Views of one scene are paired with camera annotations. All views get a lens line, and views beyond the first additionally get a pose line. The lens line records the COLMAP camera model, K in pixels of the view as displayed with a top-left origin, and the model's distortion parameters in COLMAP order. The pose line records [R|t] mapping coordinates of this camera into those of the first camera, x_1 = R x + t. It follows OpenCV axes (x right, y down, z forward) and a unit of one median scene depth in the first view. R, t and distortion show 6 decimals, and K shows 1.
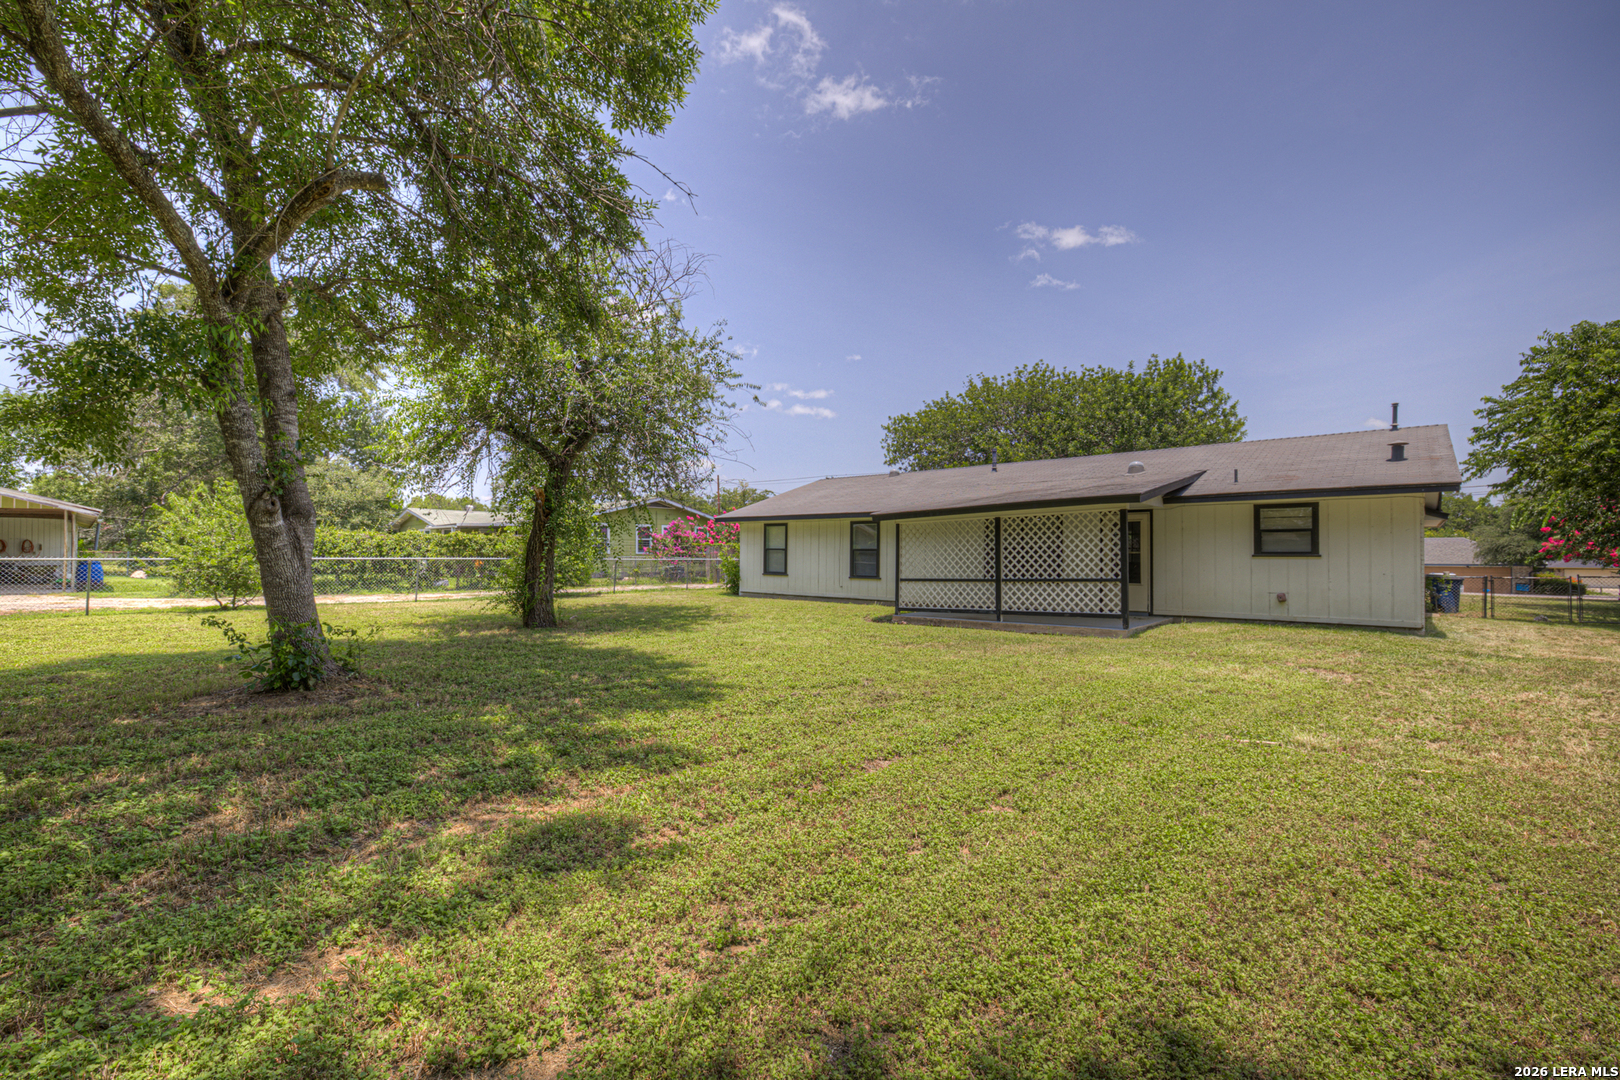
lens RADIAL K [[696.7, 0, 810.0], [0, 696.7, 540.0], [0, 0, 1]] dist [-0.043789, 0.018707]
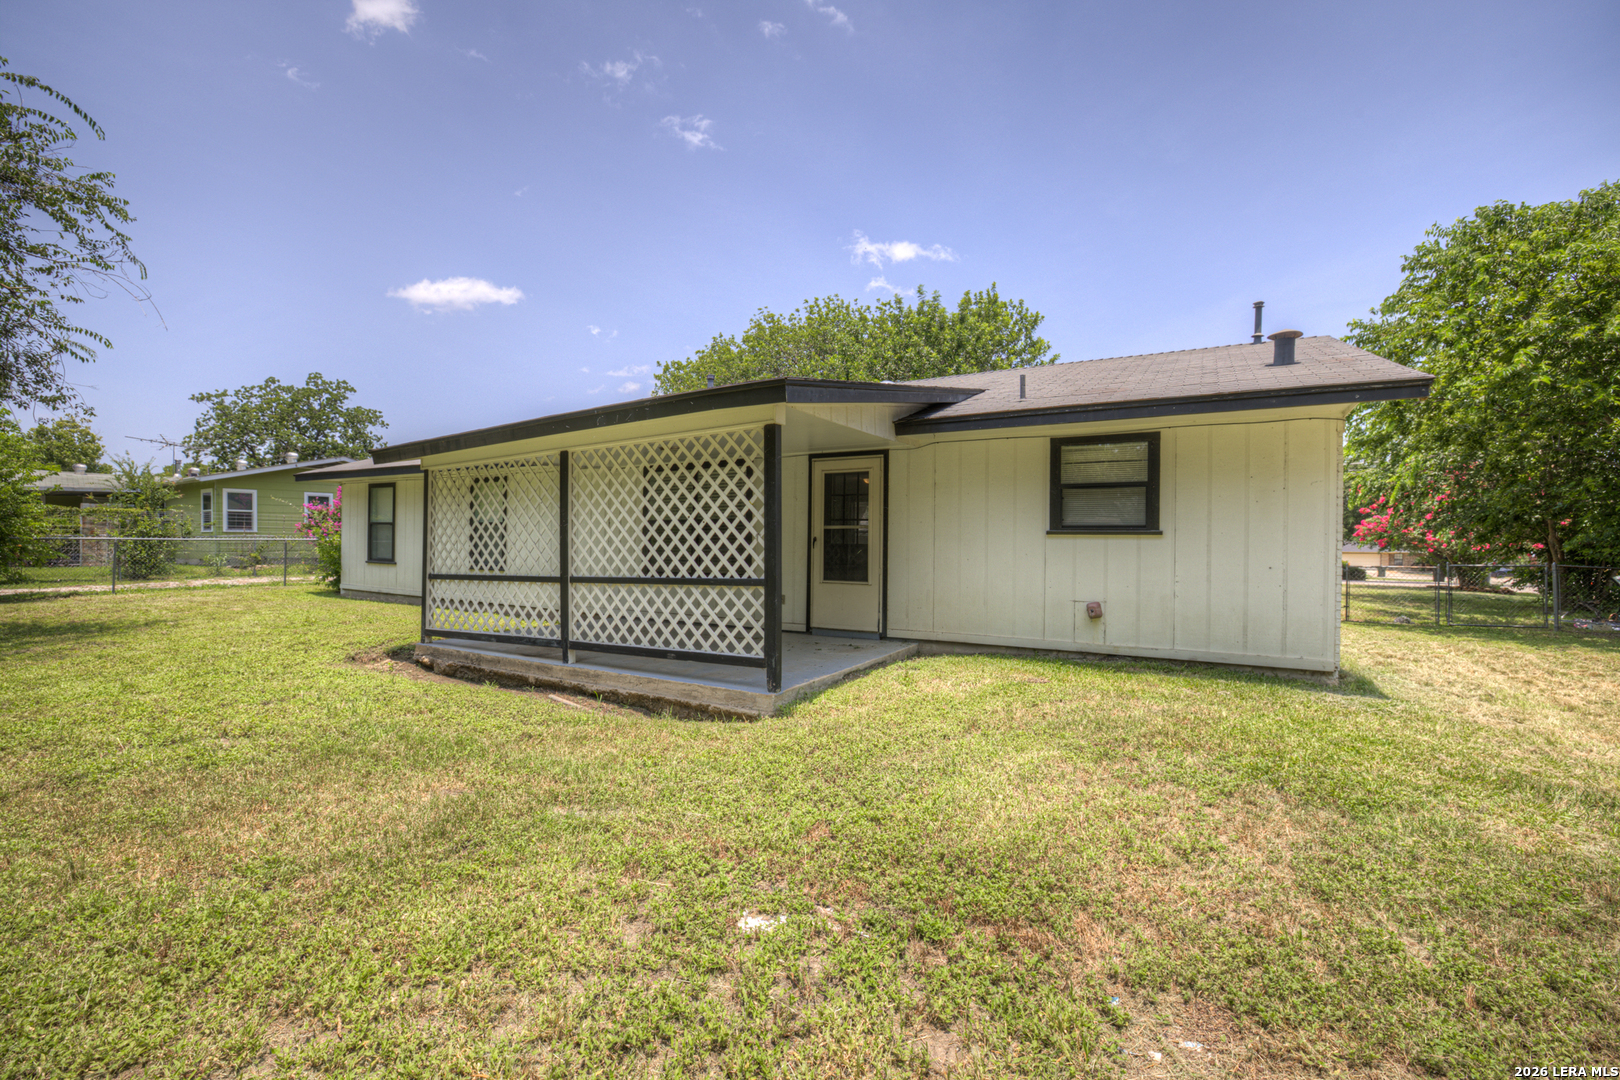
lens RADIAL K [[696.7, 0, 810.0], [0, 696.7, 540.0], [0, 0, 1]] dist [-0.043789, 0.018707]
pose [[0.980424, 0.003186, 0.196870, 0.342298], [-0.008032, 0.999684, 0.023823, 0.016870], [-0.196732, -0.024938, 0.980140, 0.483893]]
